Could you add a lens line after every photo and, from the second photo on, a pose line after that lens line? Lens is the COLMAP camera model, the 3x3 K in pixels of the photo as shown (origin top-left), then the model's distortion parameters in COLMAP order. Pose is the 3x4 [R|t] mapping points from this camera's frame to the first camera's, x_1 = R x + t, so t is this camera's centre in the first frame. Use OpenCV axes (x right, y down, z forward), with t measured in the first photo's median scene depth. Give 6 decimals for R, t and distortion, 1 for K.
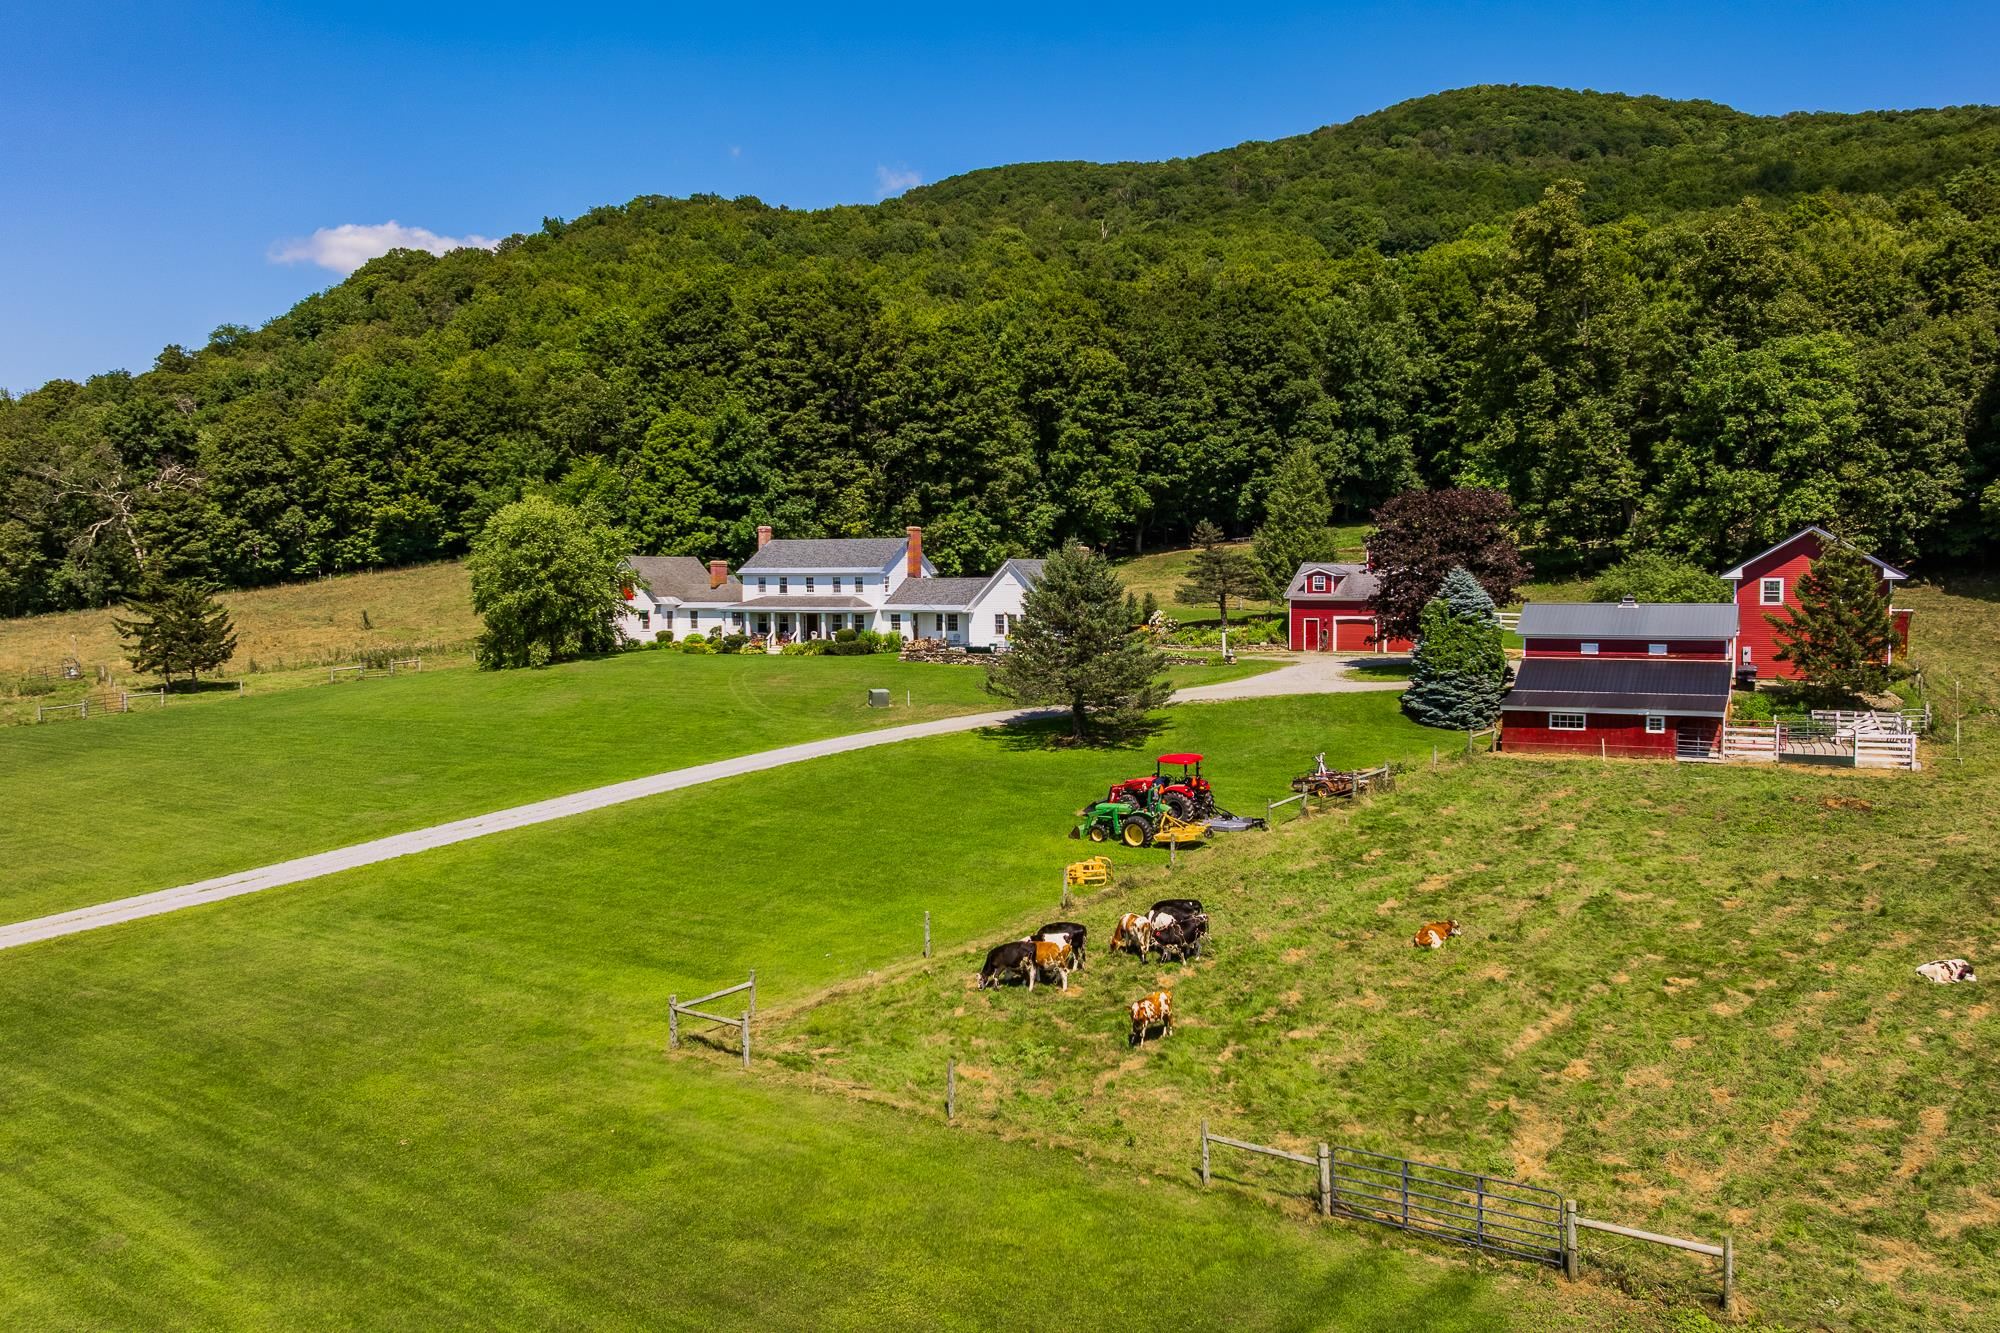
lens RADIAL K [[1672.6, 0, 1062.8], [0, 1672.6, 651.2], [0, 0, 1]] dist [-0.001301, -0.039662]
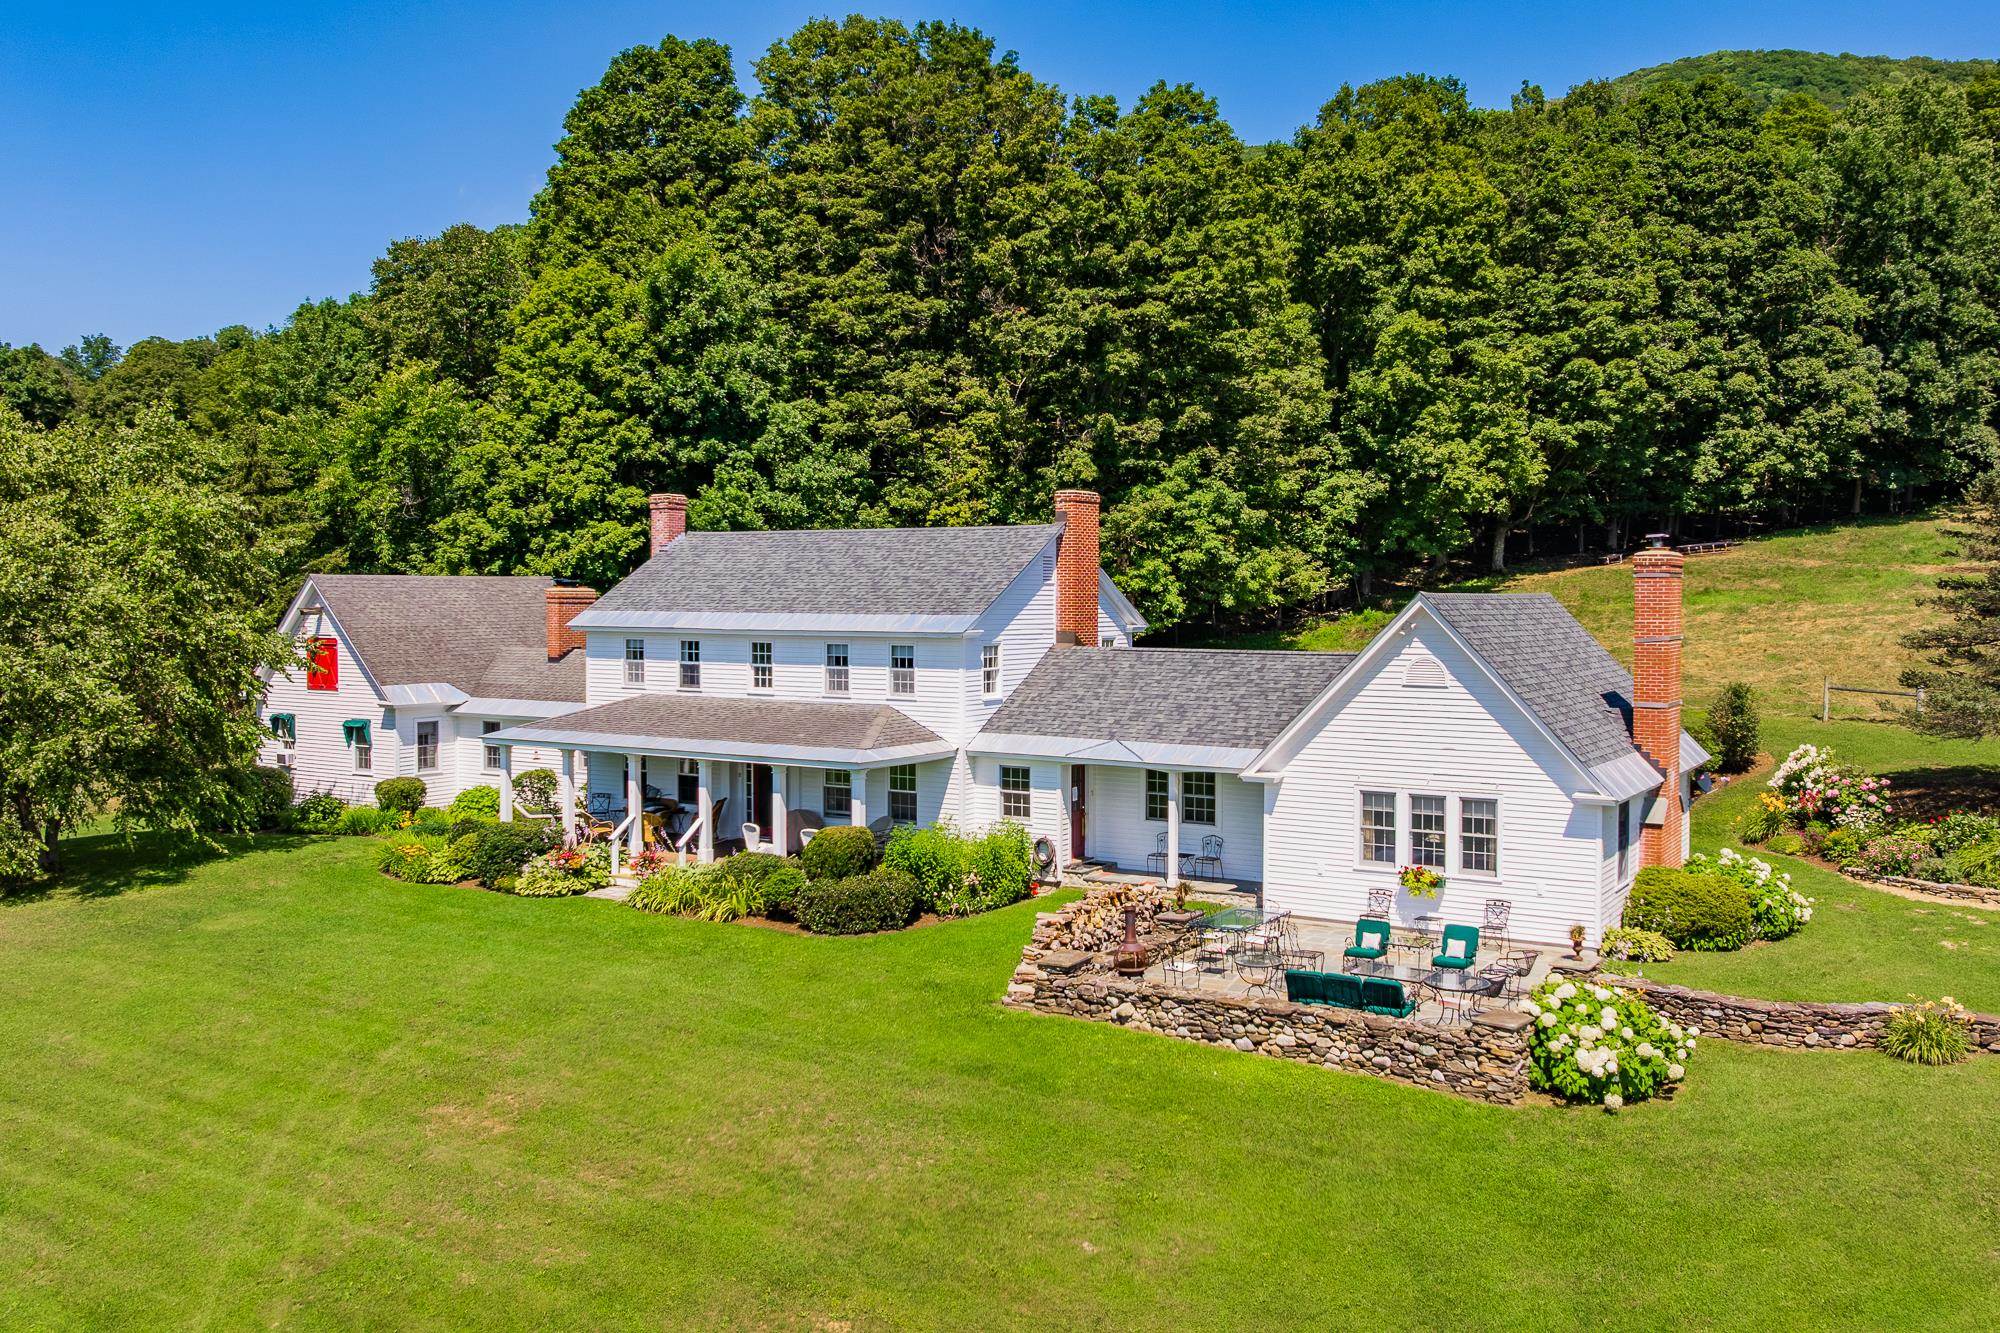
lens RADIAL K [[1672.6, 0, 1062.8], [0, 1672.6, 651.2], [0, 0, 1]] dist [-0.001301, -0.039662]
pose [[0.994735, 0.009683, -0.102021, -0.045907], [-0.010736, 0.999895, -0.009776, -0.031133], [0.101916, 0.010820, 0.994734, 0.531801]]
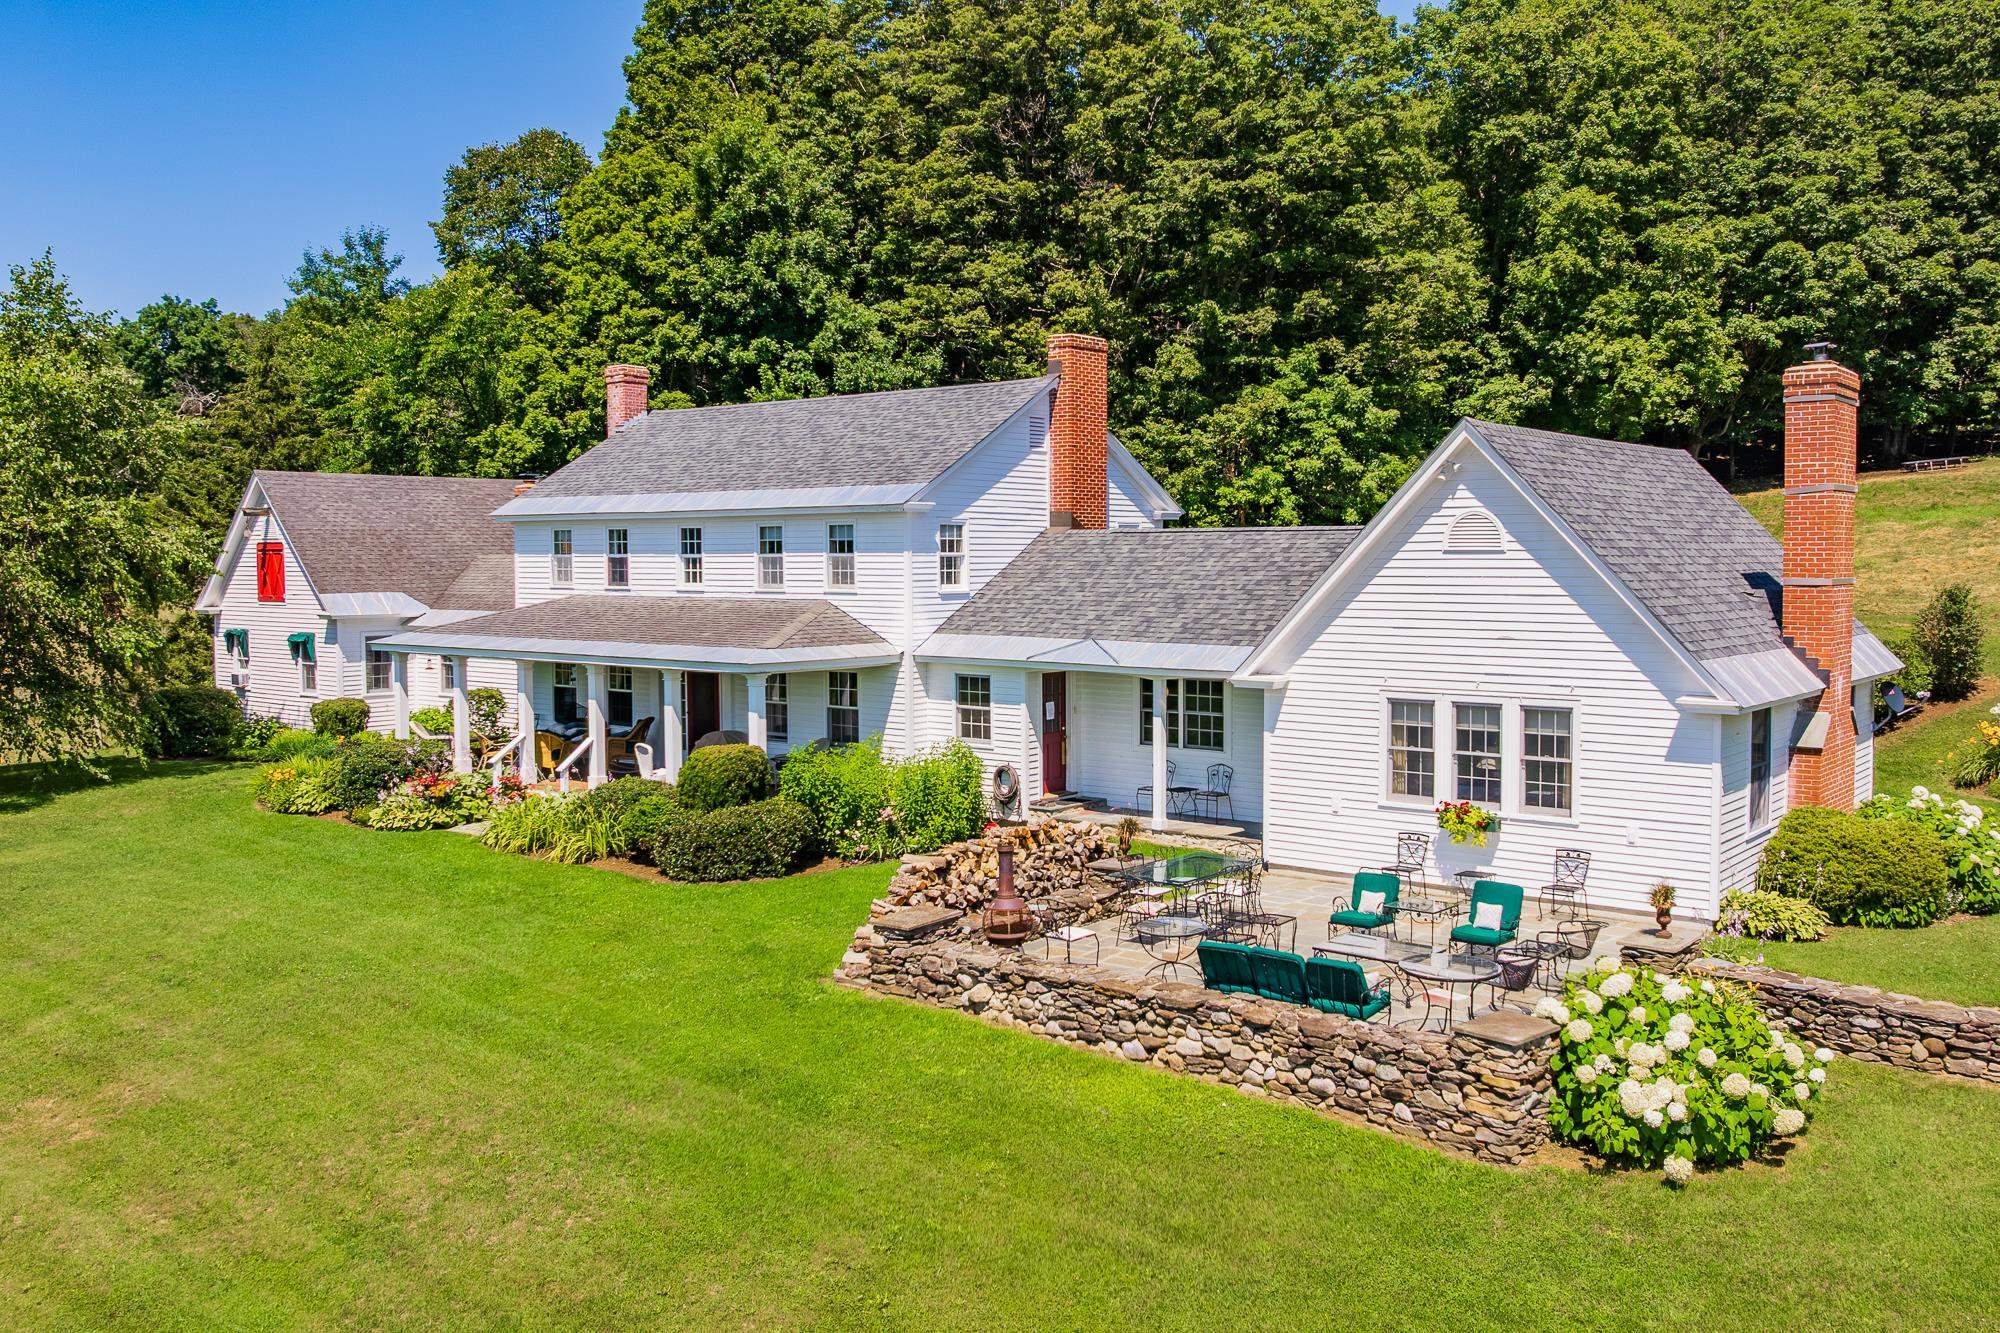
lens RADIAL K [[1672.6, 0, 1062.8], [0, 1672.6, 651.2], [0, 0, 1]] dist [-0.001301, -0.039662]
pose [[0.974528, 0.013531, -0.223858, -0.025070], [-0.010721, 0.999848, 0.013764, -0.022304], [0.224010, -0.011013, 0.974525, 0.588025]]
